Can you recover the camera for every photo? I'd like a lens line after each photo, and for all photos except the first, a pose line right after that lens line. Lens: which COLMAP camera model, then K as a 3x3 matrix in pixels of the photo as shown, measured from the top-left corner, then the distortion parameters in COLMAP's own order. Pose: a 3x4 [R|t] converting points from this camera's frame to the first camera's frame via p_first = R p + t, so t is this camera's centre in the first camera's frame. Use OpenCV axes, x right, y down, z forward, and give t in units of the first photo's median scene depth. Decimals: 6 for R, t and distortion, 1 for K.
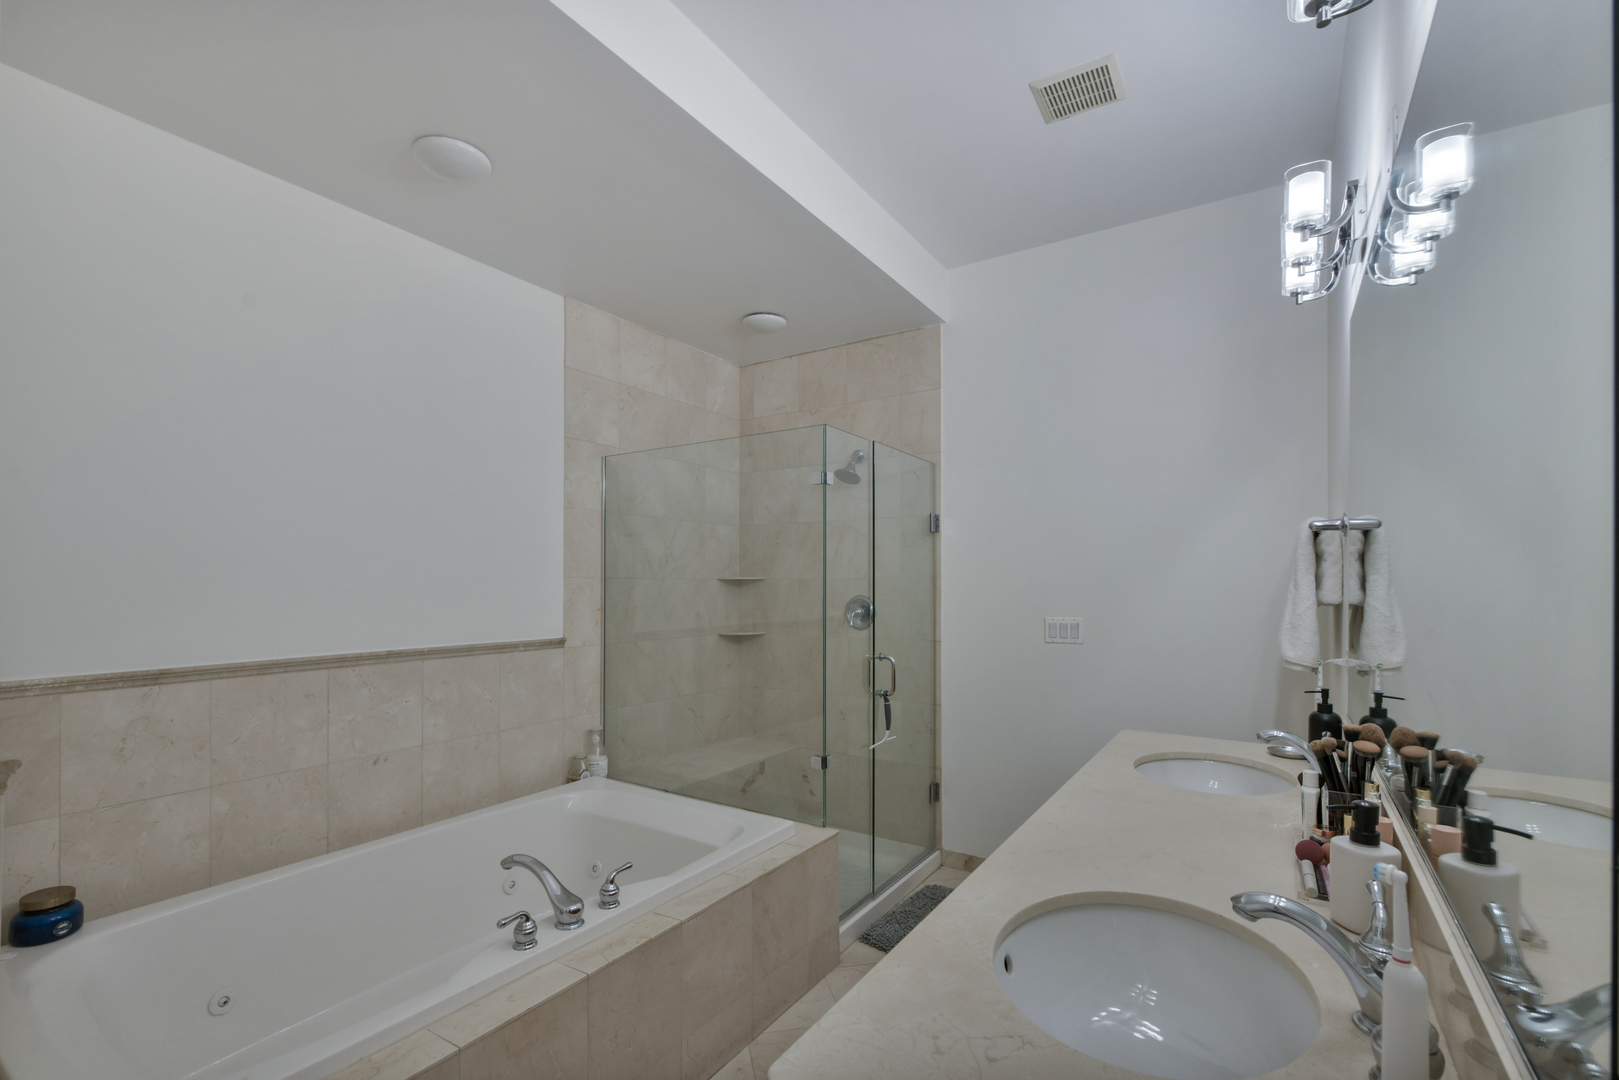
lens RADIAL K [[723.3, 0, 806.2], [0, 723.3, 541.3], [0, 0, 1]] dist [-0.006383, -0.001509]
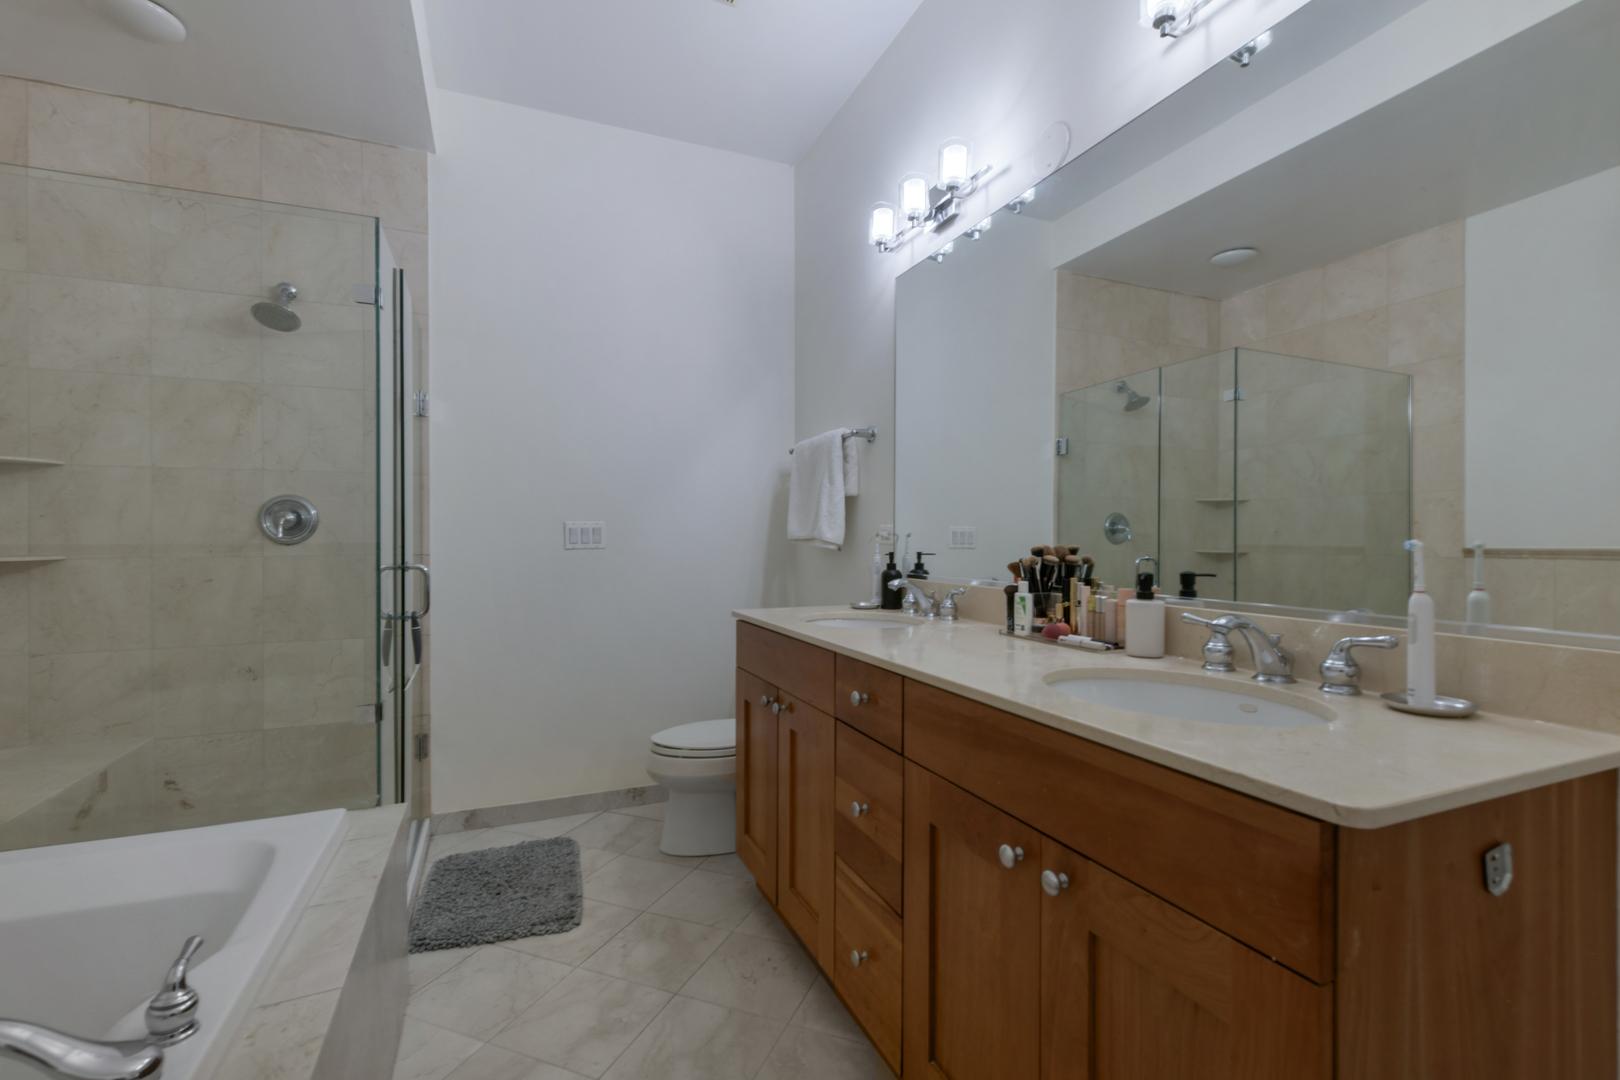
lens RADIAL K [[723.8, 0, 806.7], [0, 723.8, 541.3], [0, 0, 1]] dist [-0.006383, -0.001509]
pose [[0.550333, -0.004718, 0.834932, -0.283131], [-0.038780, 0.998760, 0.031204, 0.097547], [-0.834044, -0.049551, 0.549468, 0.269021]]
